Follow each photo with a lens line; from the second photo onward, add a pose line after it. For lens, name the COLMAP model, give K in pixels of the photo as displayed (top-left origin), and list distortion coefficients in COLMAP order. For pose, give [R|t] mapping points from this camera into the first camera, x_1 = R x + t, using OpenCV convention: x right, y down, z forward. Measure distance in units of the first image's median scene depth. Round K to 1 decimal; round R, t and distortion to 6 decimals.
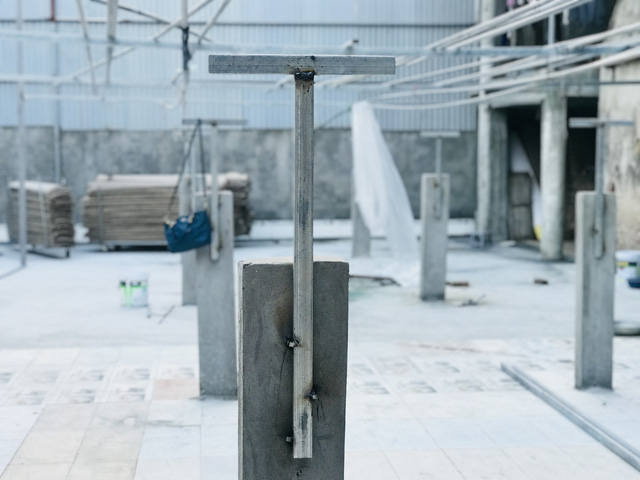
lens RADIAL K [[1036.4, 0, 321.0], [0, 1036.4, 240.1], [0, 0, 1]] dist [0.060555, 0.000000]
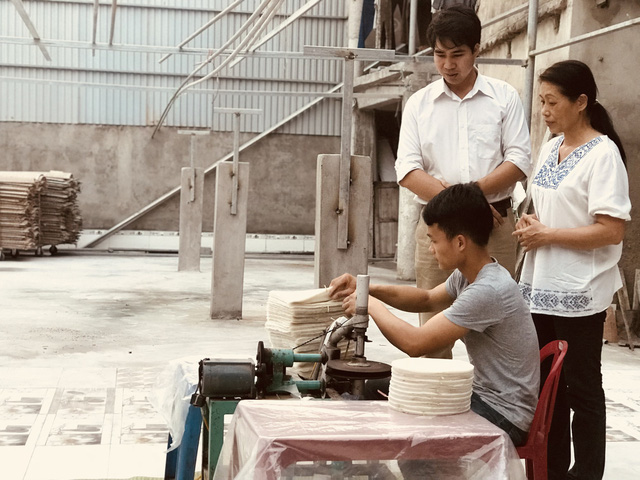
lens RADIAL K [[1036.4, 0, 319.5], [0, 1036.4, 240.7], [0, 0, 1]] dist [0.060555, 0.000000]
pose [[0.997752, 0.032138, 0.058799, 0.083224], [-0.030396, 0.999079, -0.030284, 0.012664], [-0.059718, 0.028428, 0.997810, 0.125223]]
